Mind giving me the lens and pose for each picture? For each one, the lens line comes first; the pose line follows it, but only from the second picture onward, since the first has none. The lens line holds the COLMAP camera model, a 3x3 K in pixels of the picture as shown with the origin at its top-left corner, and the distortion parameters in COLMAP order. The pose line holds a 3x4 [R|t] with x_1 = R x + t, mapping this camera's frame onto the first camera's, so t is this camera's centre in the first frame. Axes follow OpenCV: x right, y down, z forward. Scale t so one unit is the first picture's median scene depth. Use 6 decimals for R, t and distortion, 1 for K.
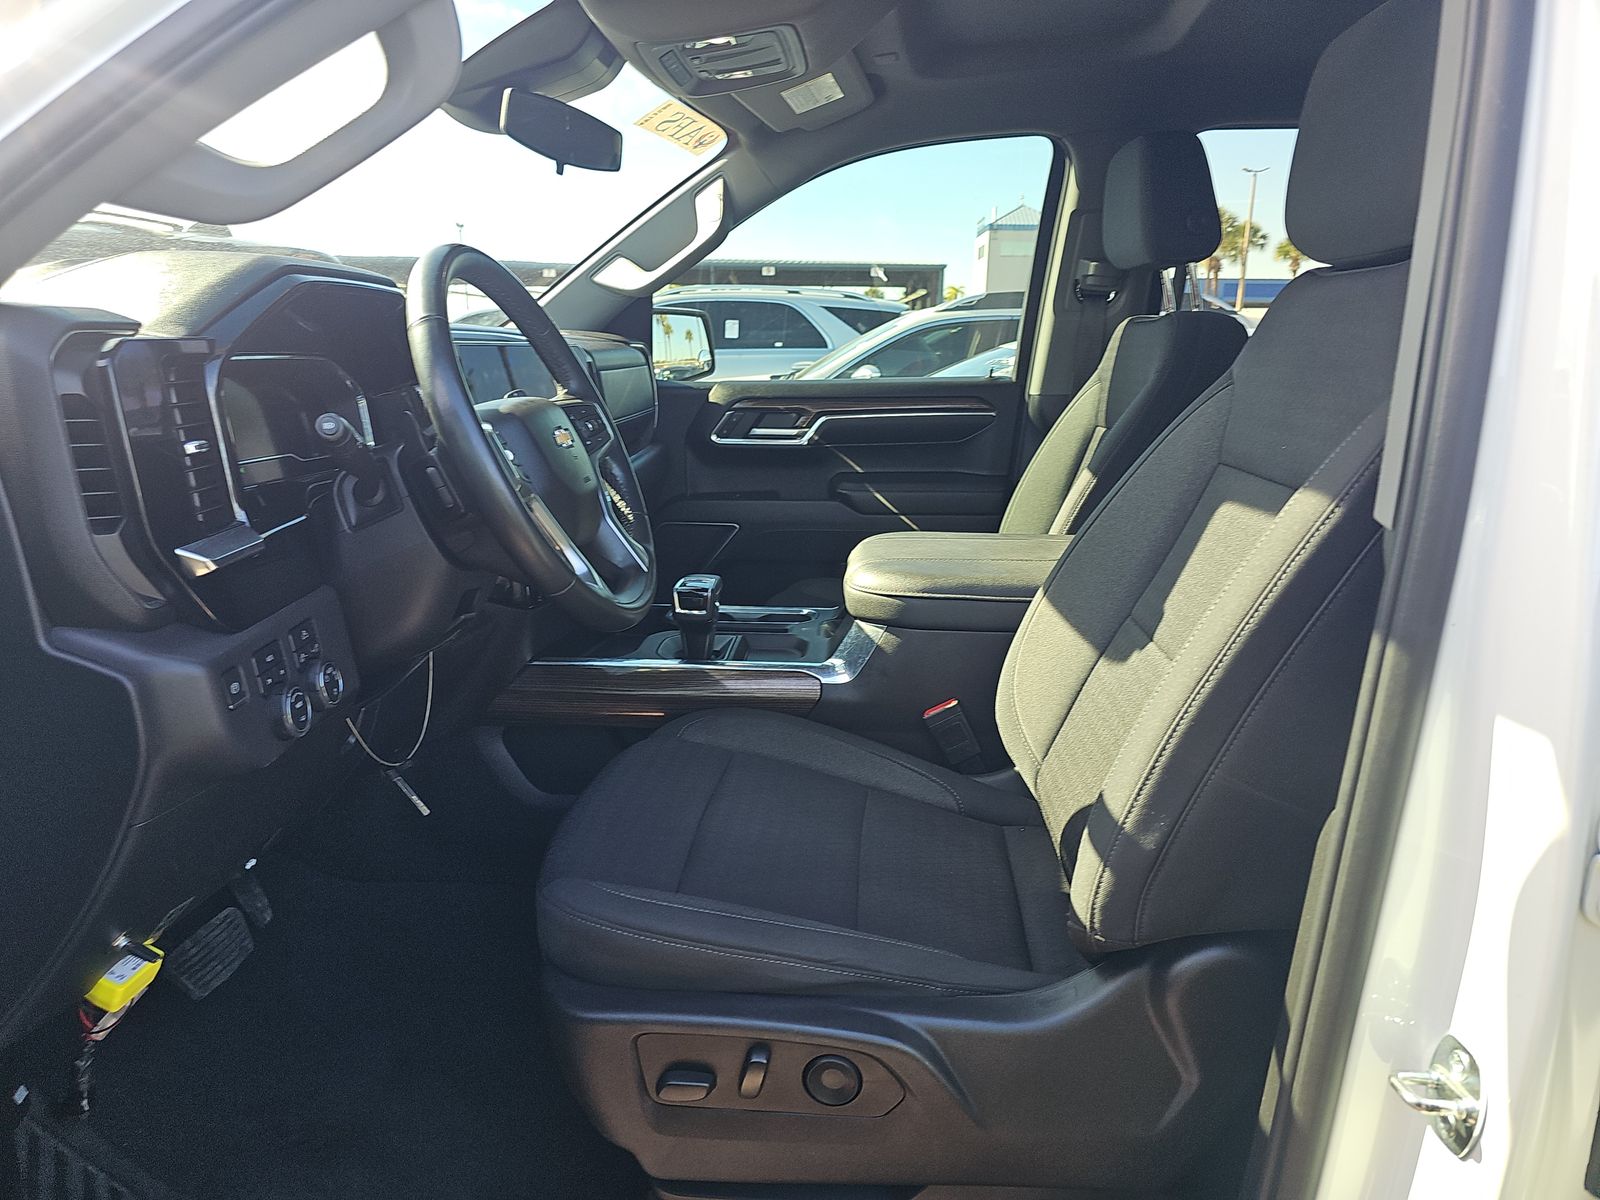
lens RADIAL K [[1062.3, 0, 800.0], [0, 1062.3, 600.0], [0, 0, 1]] dist [0.073114, -0.089628]
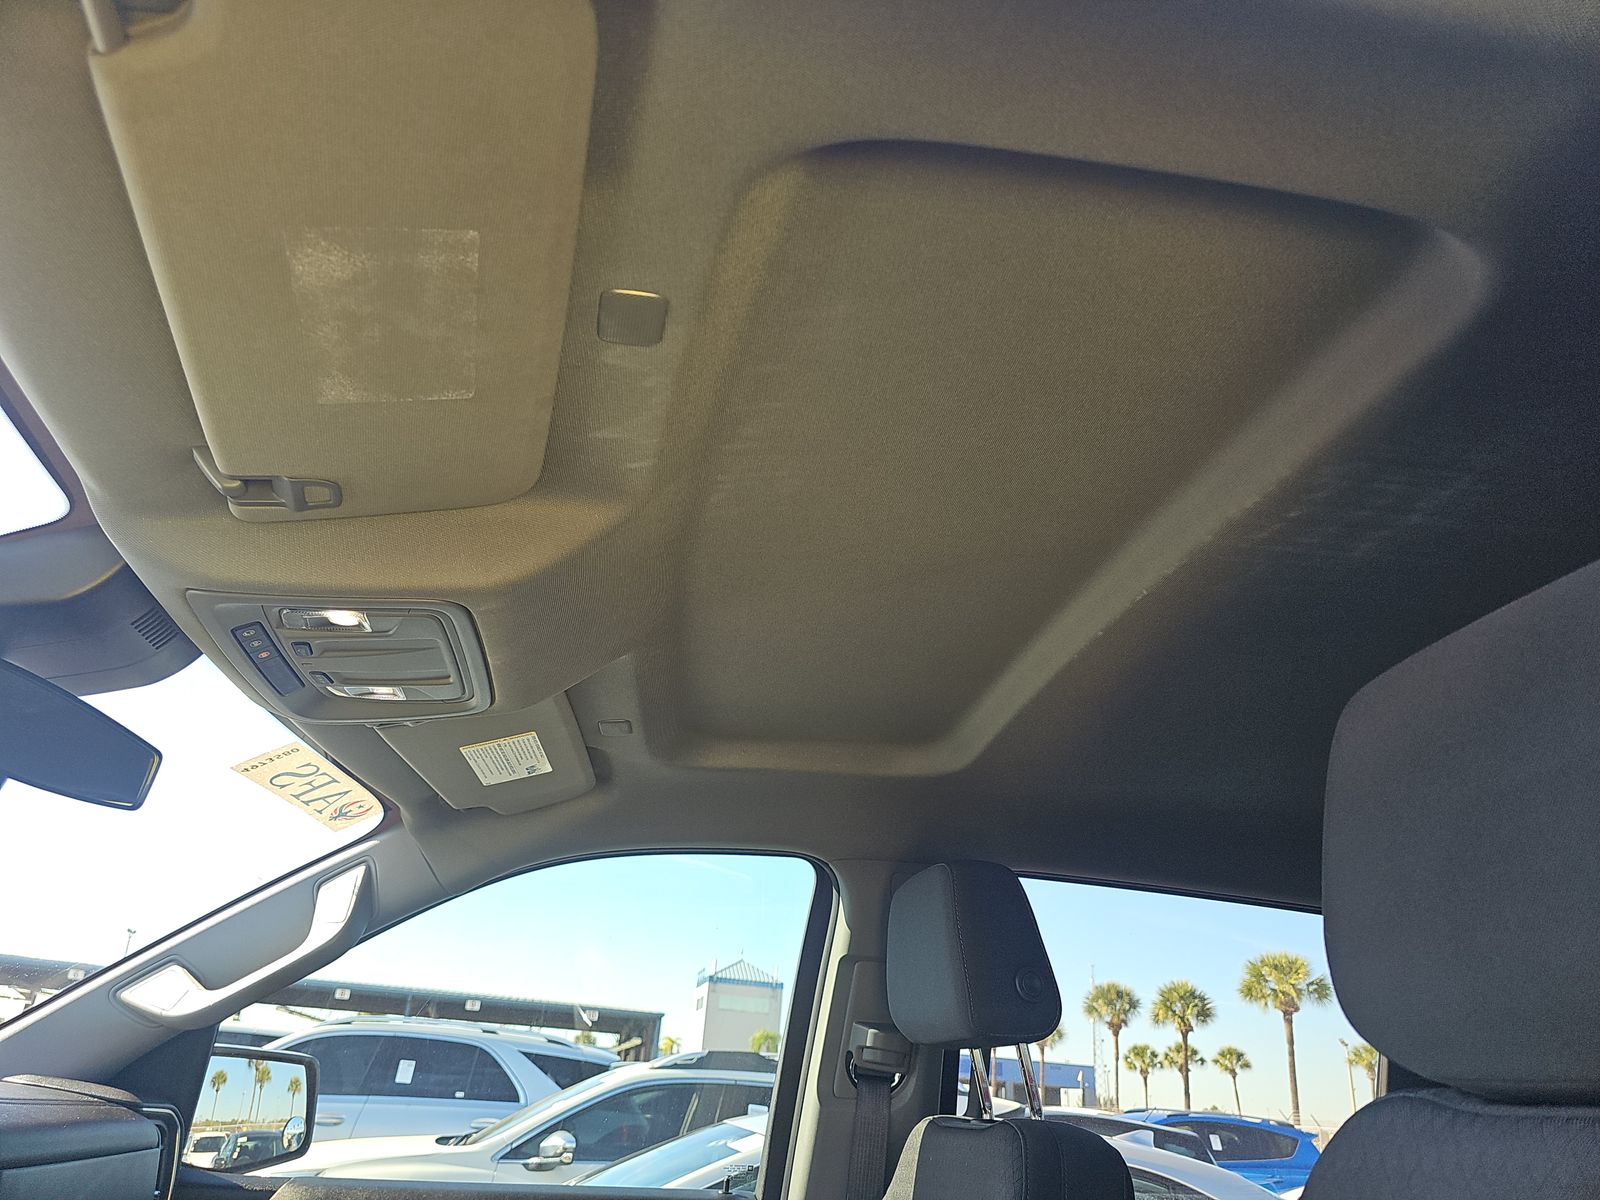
lens RADIAL K [[1062.3, 0, 800.0], [0, 1062.3, 600.0], [0, 0, 1]] dist [0.073114, -0.089628]
pose [[0.966612, 0.159434, 0.200603, 0.026078], [-0.000148, 0.783207, -0.621761, -0.069524], [-0.256243, 0.600972, 0.757081, 0.220735]]
